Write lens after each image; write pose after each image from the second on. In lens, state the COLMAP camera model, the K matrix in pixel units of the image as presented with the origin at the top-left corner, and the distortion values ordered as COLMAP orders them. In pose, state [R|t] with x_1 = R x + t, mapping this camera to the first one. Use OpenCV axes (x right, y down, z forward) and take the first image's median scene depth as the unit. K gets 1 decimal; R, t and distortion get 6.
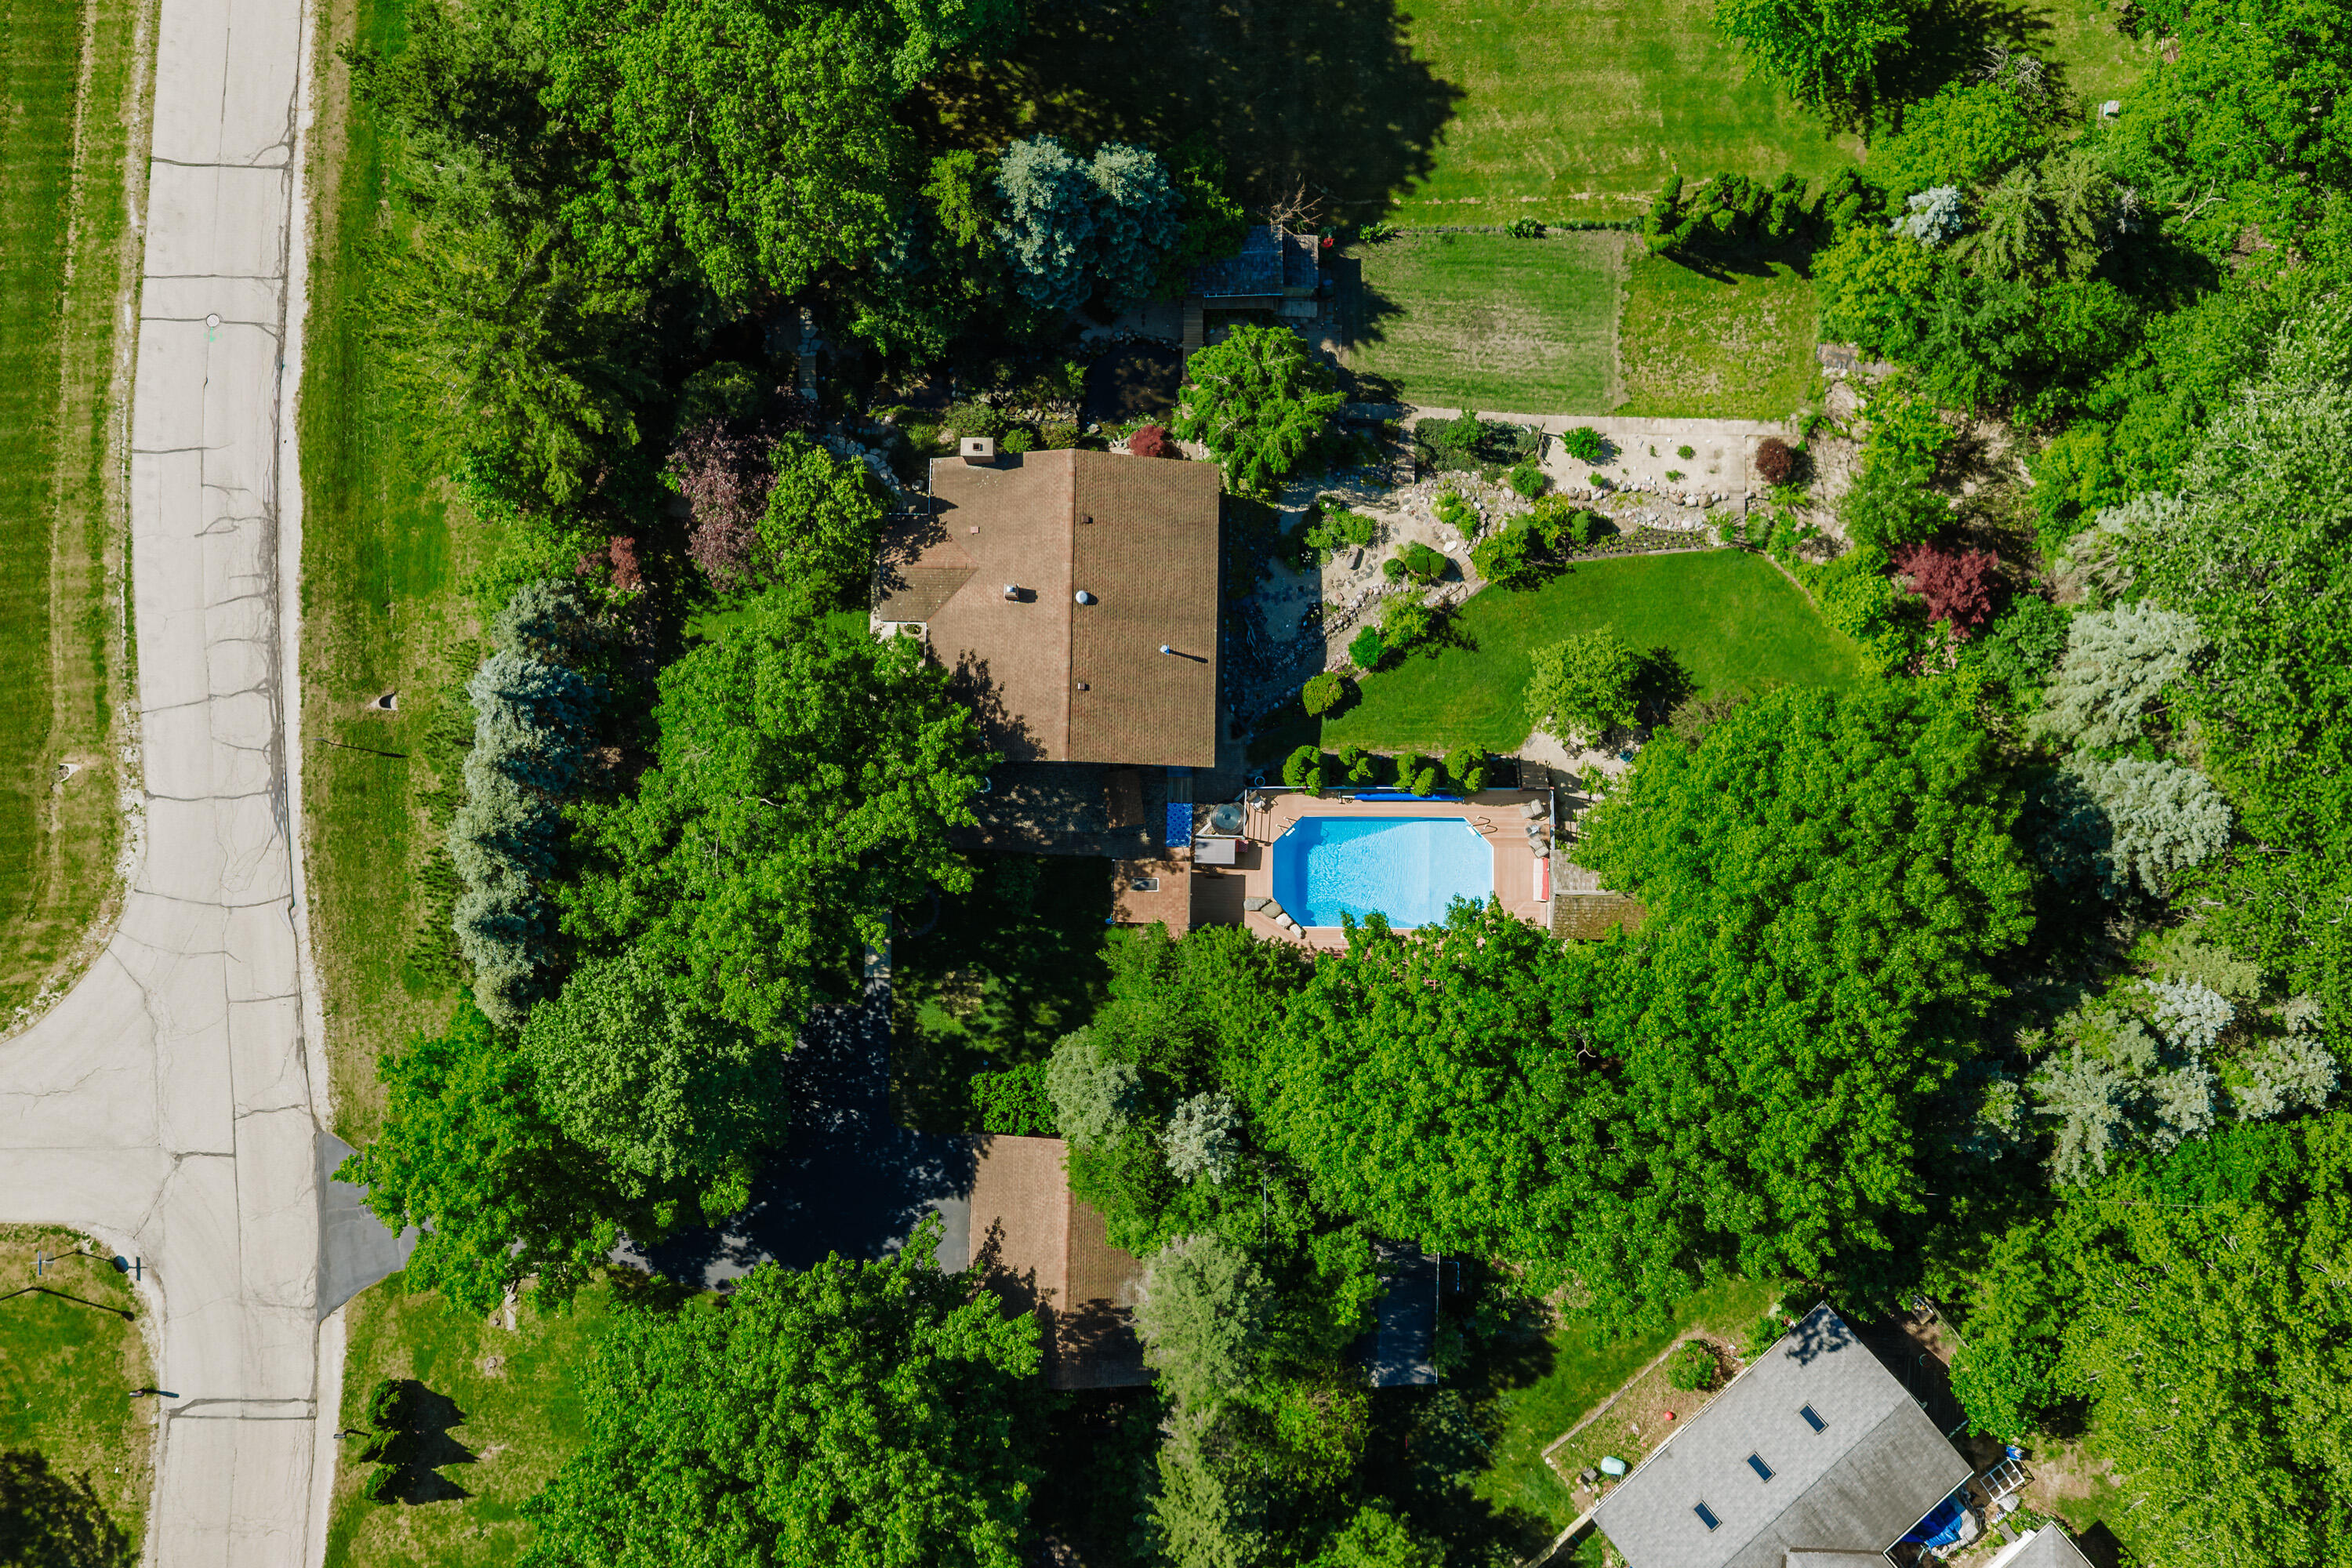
lens RADIAL K [[1937.4, 0, 1166.6], [0, 1937.4, 776.5], [0, 0, 1]] dist [0.002335, -0.001986]
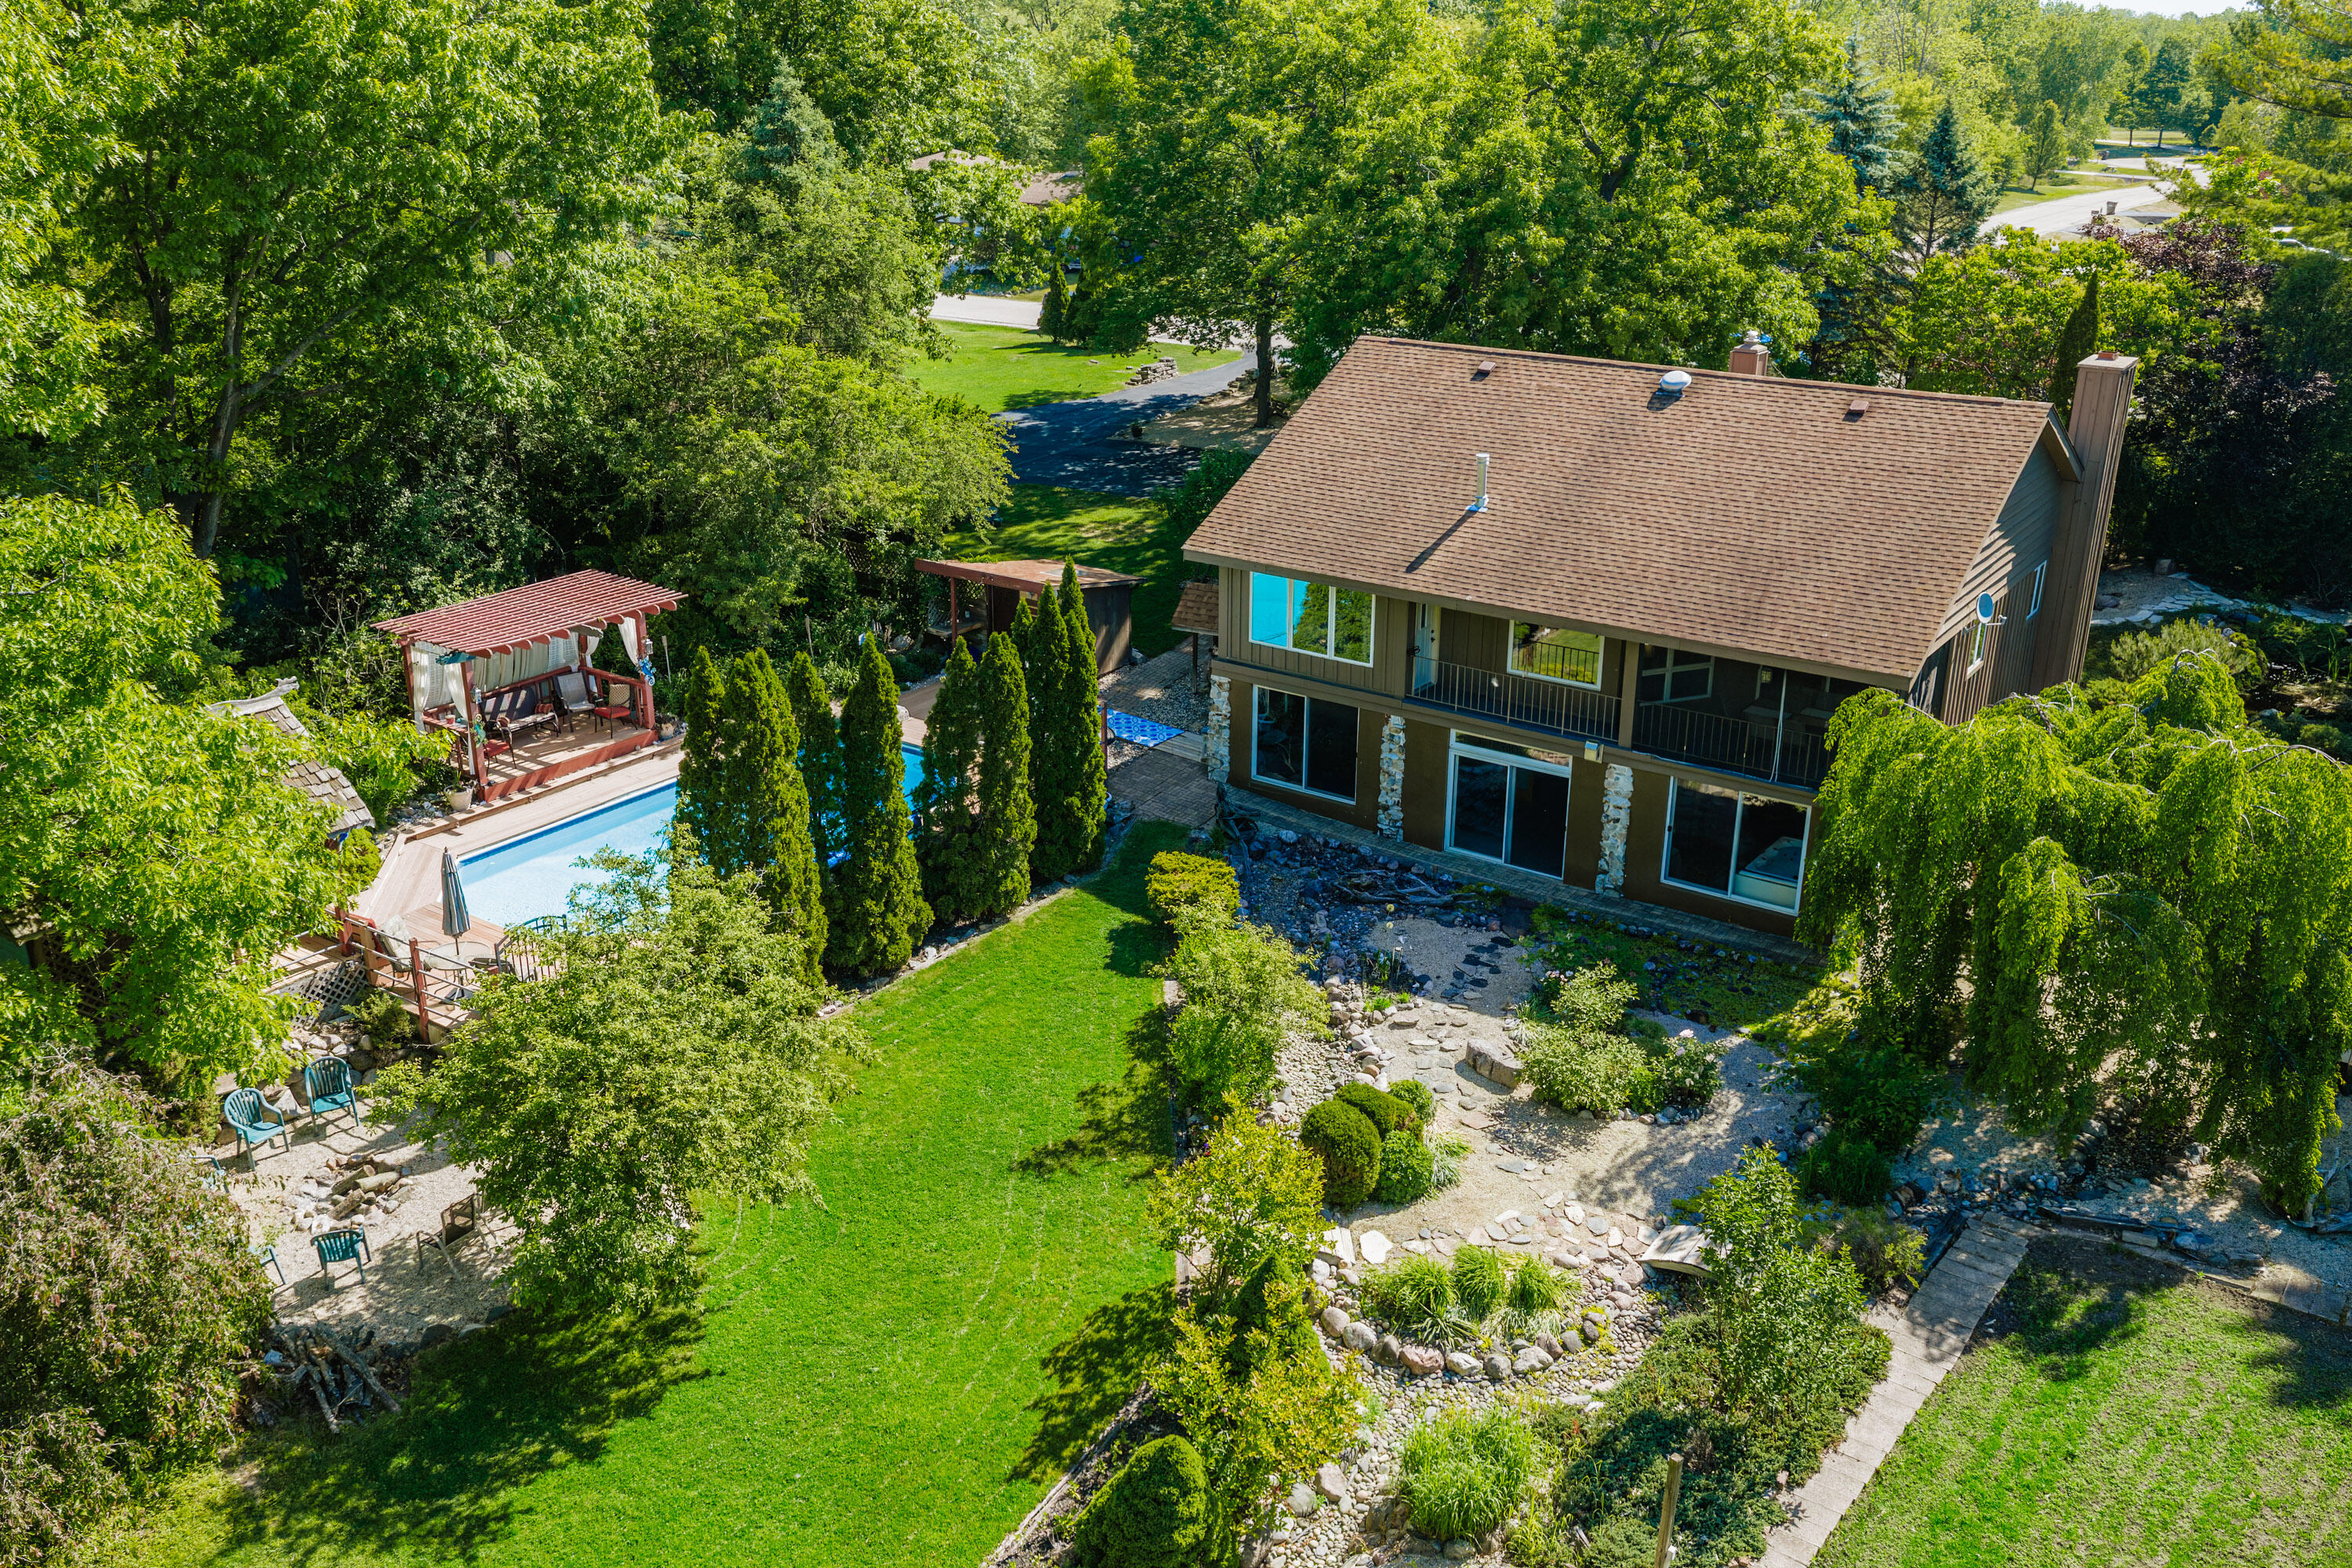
lens RADIAL K [[1937.4, 0, 1166.6], [0, 1937.4, 776.5], [0, 0, 1]] dist [0.002335, -0.001986]
pose [[-0.569726, 0.317029, -0.758225, 0.348027], [-0.820912, -0.175814, 0.543317, -0.231051], [0.038941, 0.931977, 0.360419, 0.845906]]
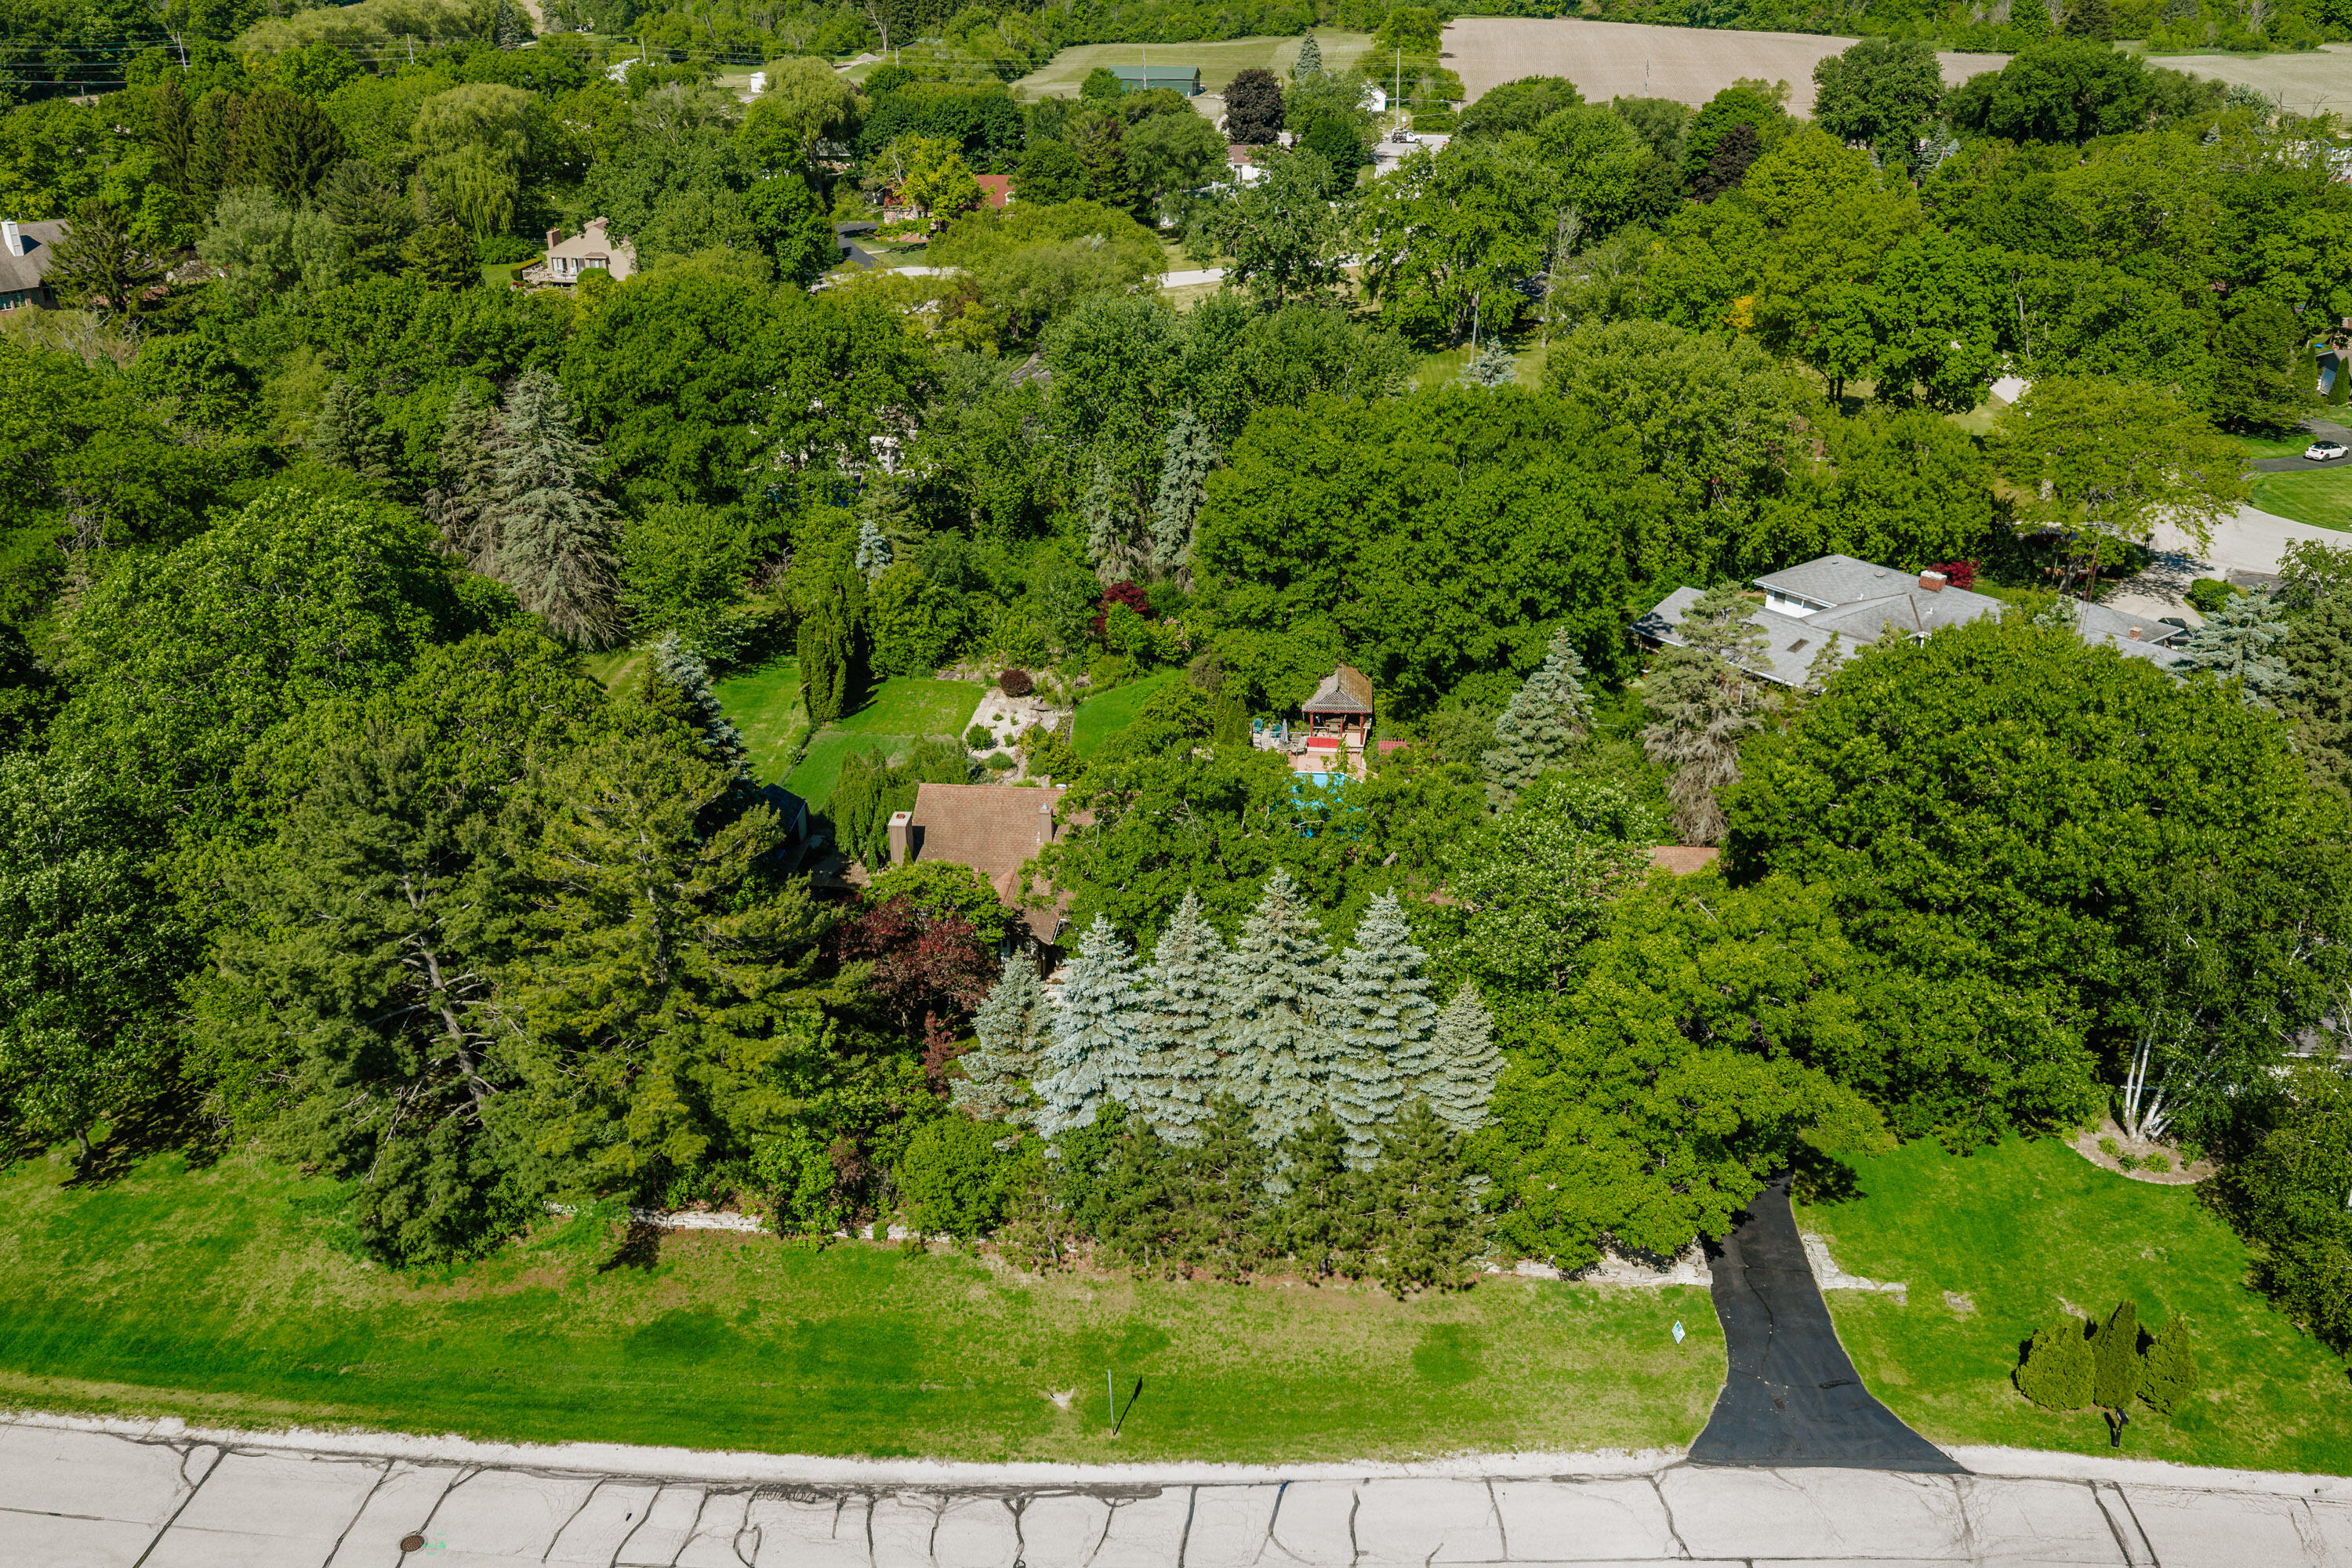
lens RADIAL K [[1922.2, 0, 1164.9], [0, 1922.2, 786.7], [0, 0, 1]] dist [0.007862, -0.005034]
pose [[0.077755, -0.410511, 0.908535, -0.928465], [0.996248, 0.066738, -0.055107, 0.020295], [-0.038011, 0.909410, 0.414159, 0.503641]]
